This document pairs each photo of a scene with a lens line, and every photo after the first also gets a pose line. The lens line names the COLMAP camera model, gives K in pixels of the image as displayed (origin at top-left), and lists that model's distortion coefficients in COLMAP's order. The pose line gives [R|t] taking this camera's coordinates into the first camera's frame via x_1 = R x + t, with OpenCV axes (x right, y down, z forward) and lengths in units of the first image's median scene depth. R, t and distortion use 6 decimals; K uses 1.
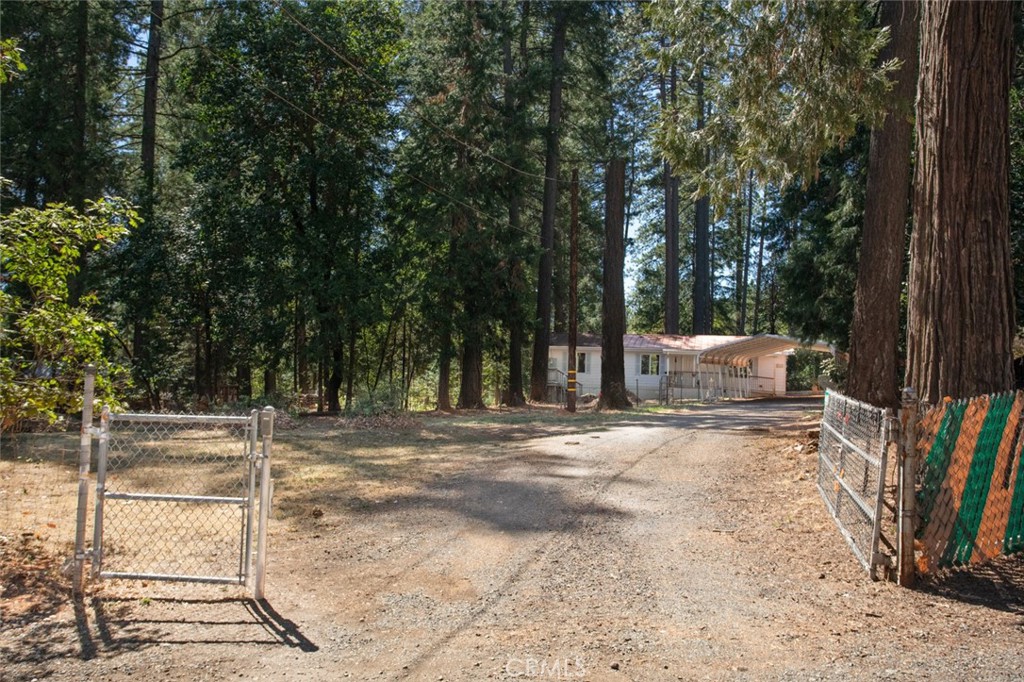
lens RADIAL K [[1177.7, 0, 512.2], [0, 1177.7, 340.6], [0, 0, 1]] dist [-0.091085, 0.000000]
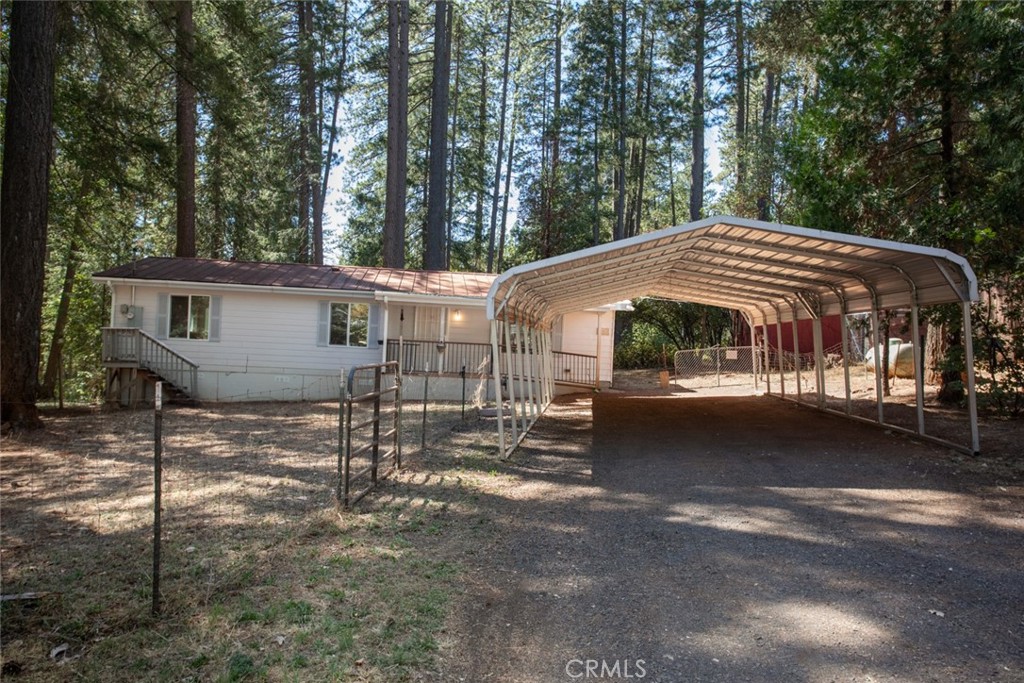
lens RADIAL K [[1177.7, 0, 512.4], [0, 1177.7, 344.3], [0, 0, 1]] dist [-0.091085, 0.000000]
pose [[0.972096, 0.013709, 0.234184, 0.037663], [-0.021864, 0.999240, 0.032264, 0.006313], [-0.233564, -0.036483, 0.971657, 0.278043]]
